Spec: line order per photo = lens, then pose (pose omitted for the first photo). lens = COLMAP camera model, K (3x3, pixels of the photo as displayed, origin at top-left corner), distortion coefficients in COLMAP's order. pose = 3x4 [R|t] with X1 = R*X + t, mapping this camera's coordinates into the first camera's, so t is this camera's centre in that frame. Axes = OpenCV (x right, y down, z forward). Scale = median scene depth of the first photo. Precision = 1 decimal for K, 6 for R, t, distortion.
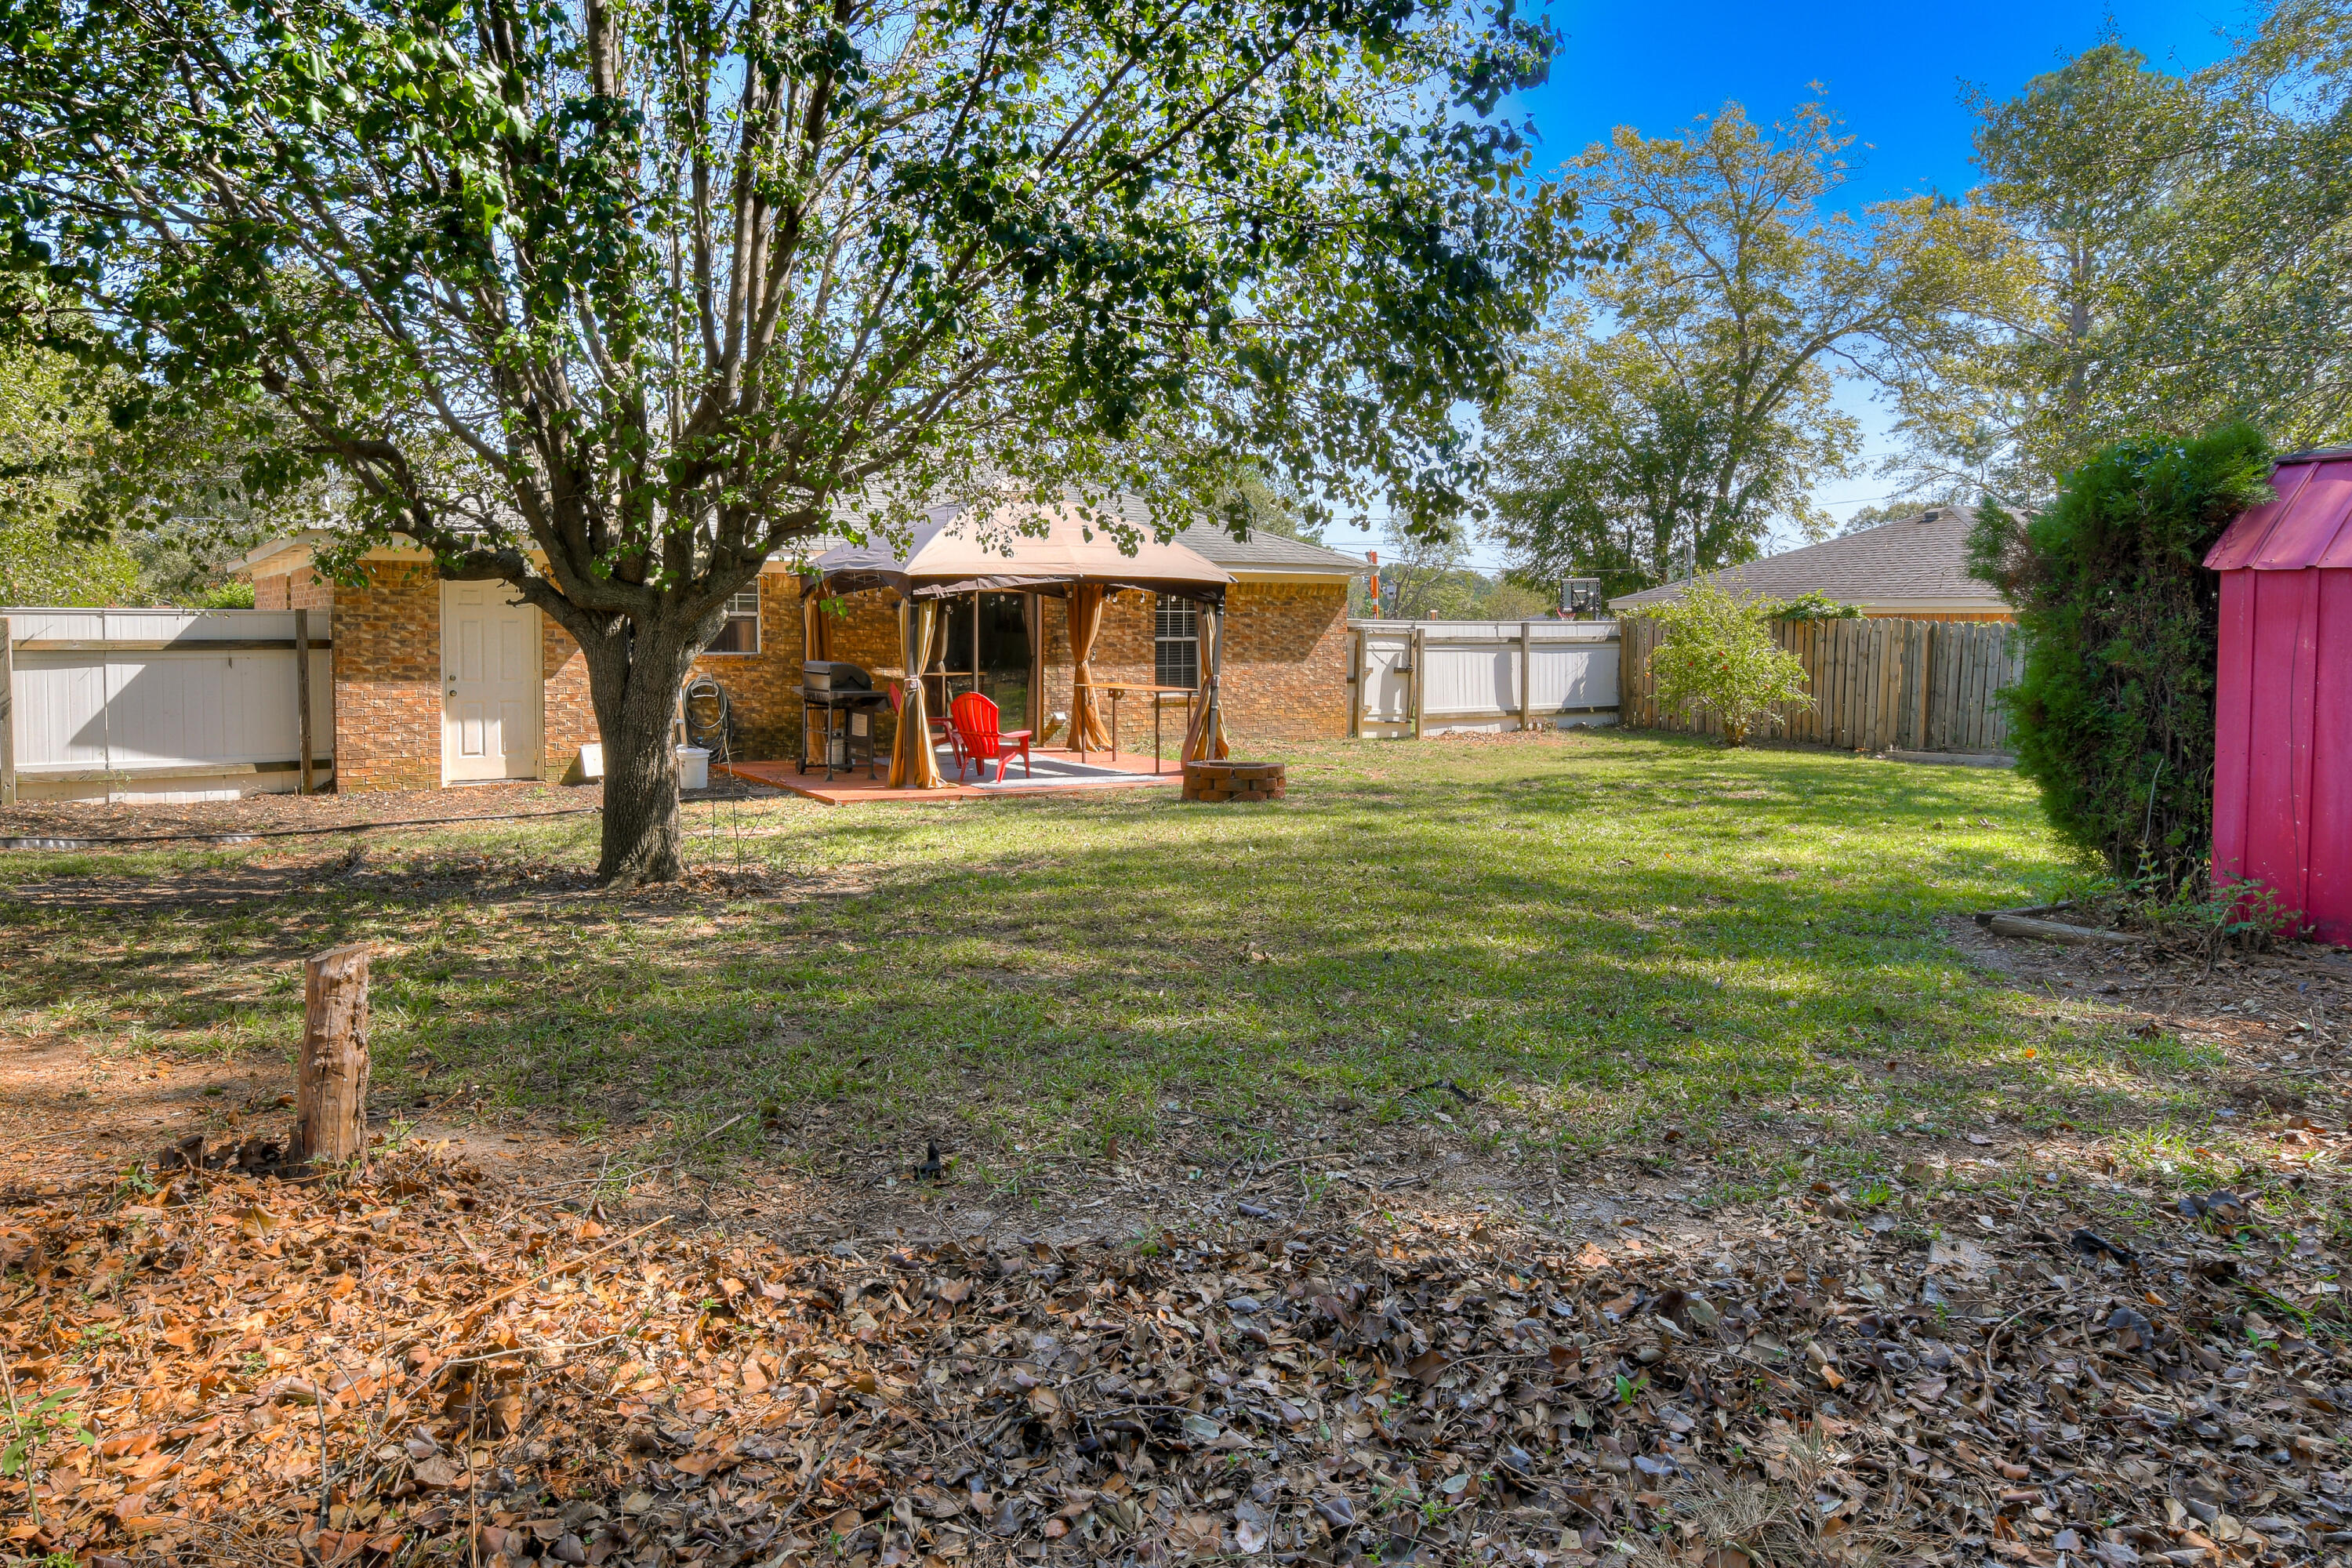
lens RADIAL K [[1431.8, 0, 1137.8], [0, 1431.8, 705.7], [0, 0, 1]] dist [0.027976, 0.000501]
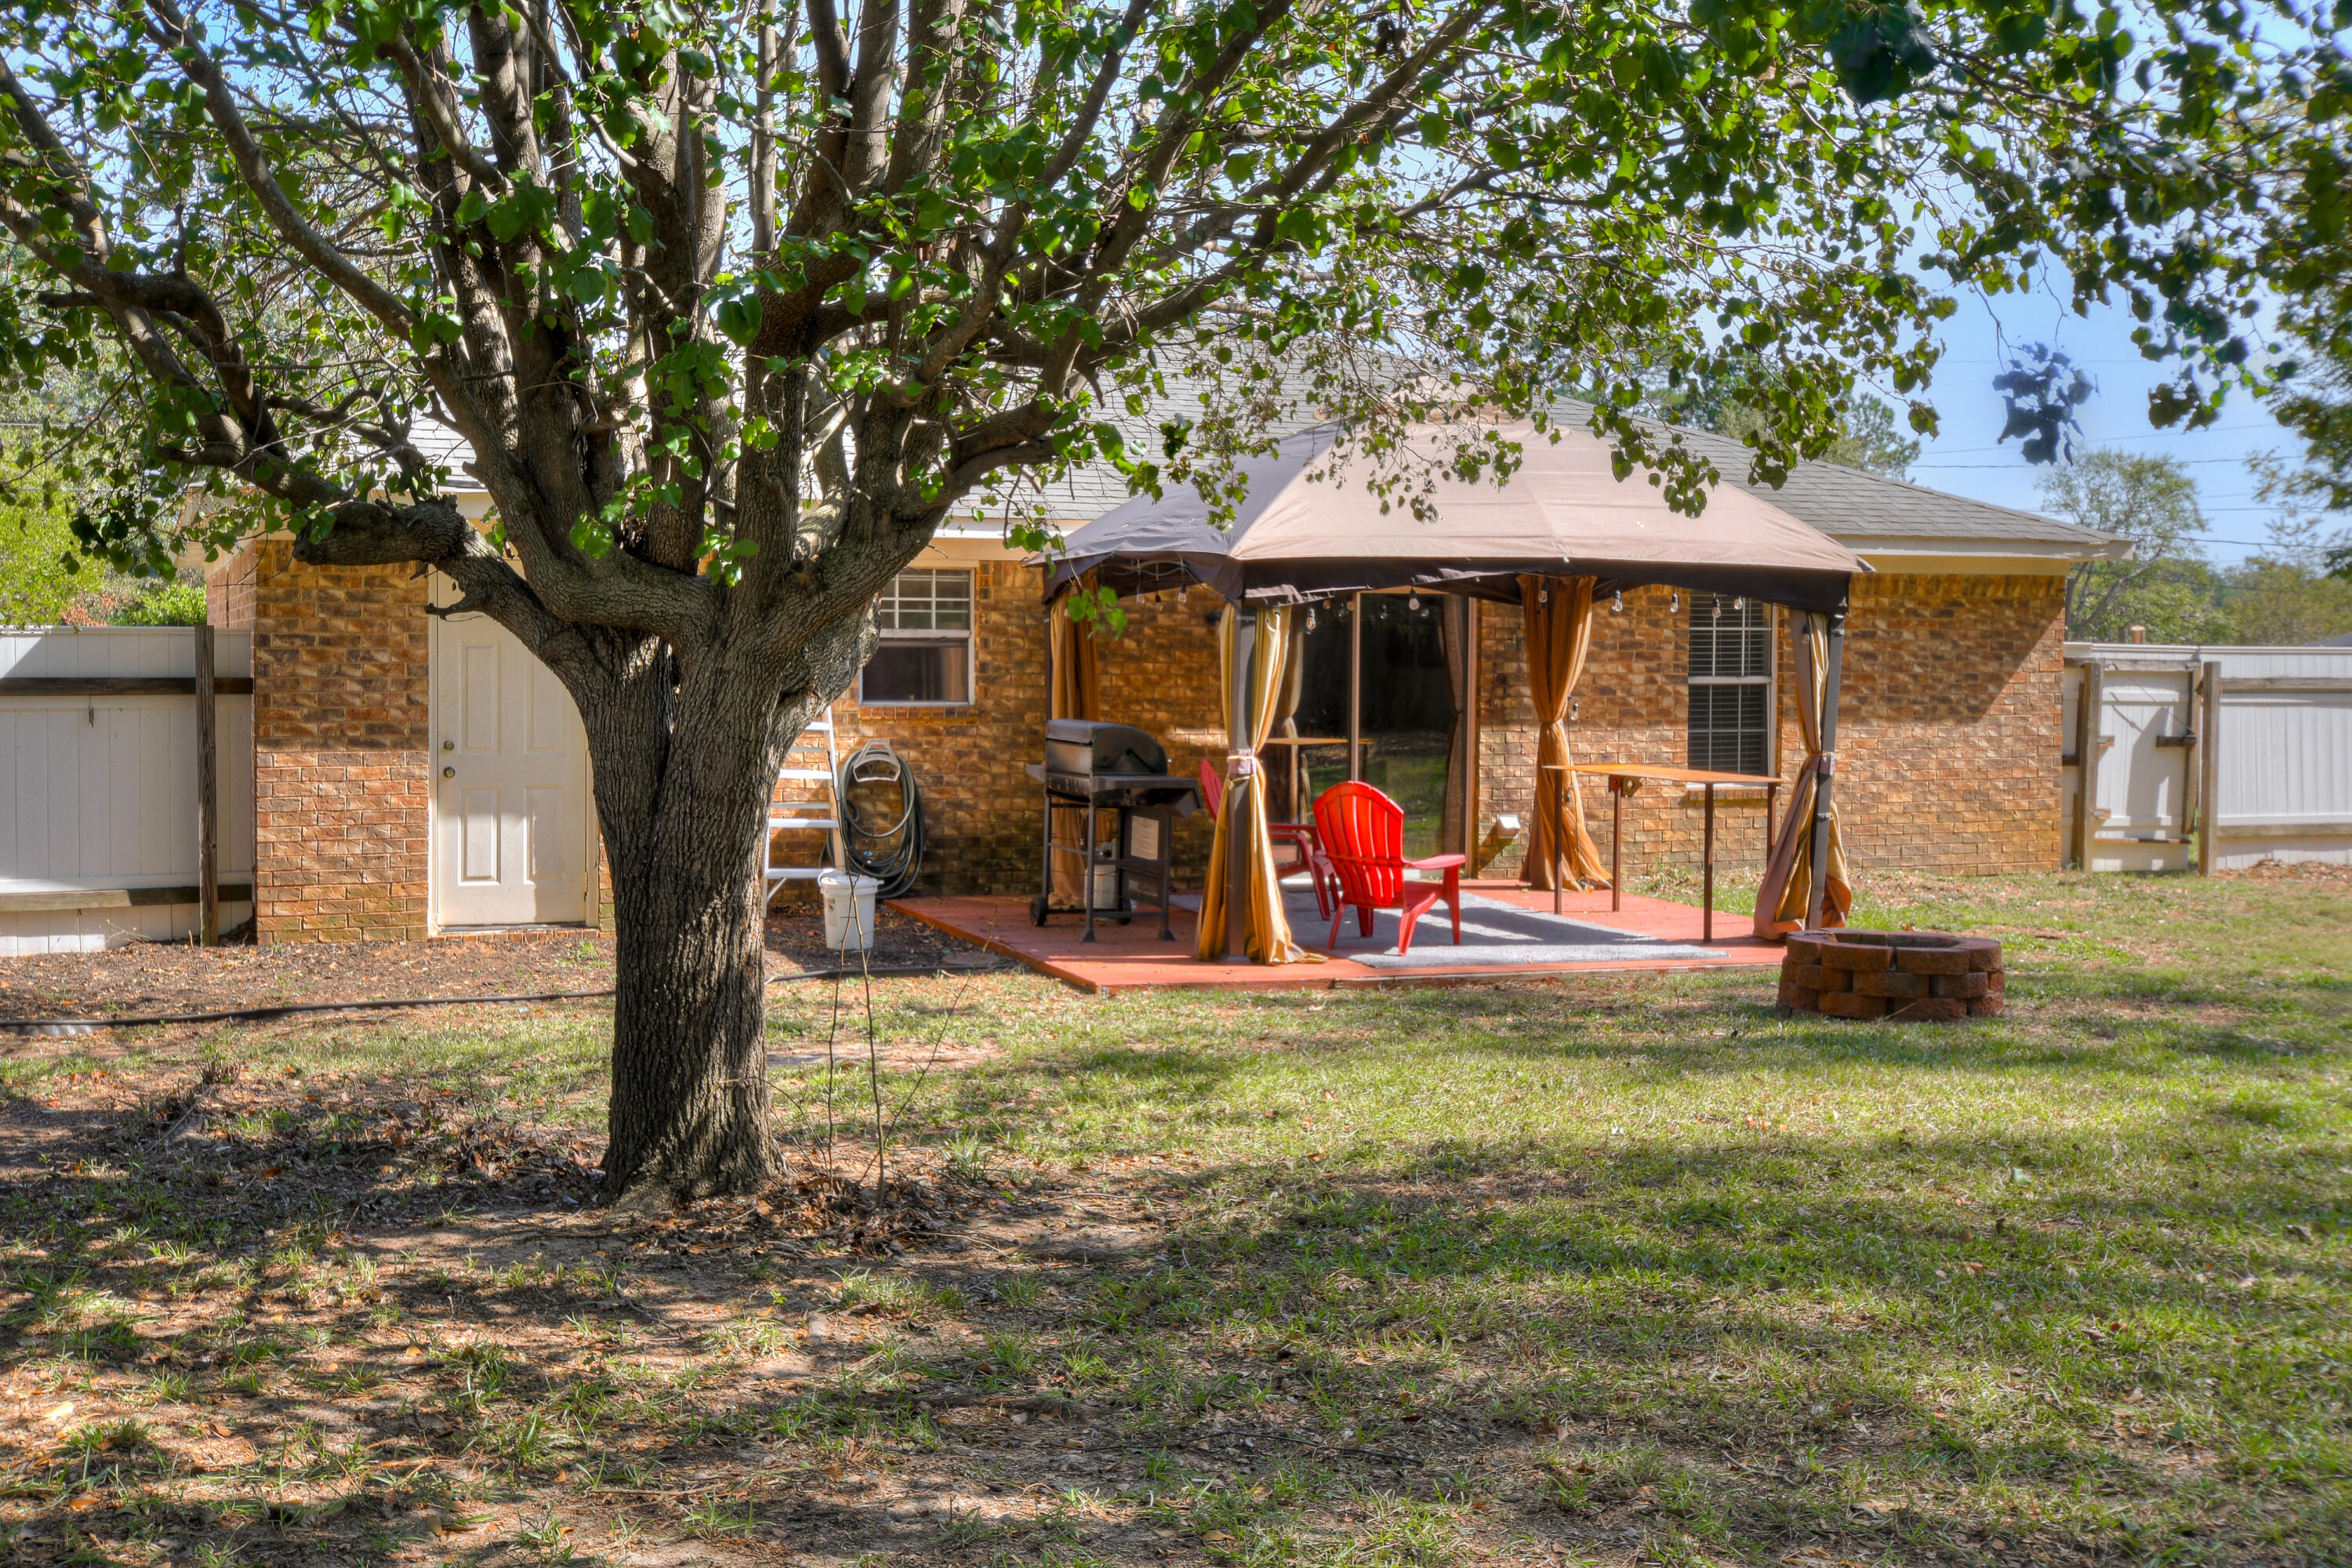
lens RADIAL K [[2413.5, 0, 1176.0], [0, 2413.5, 784.0], [0, 0, 1]] dist [0.040054, -0.010423]
pose [[0.983562, 0.011839, -0.180181, -0.020242], [-0.012135, 0.999926, -0.000542, -0.007367], [0.180161, 0.002720, 0.983633, 0.115131]]
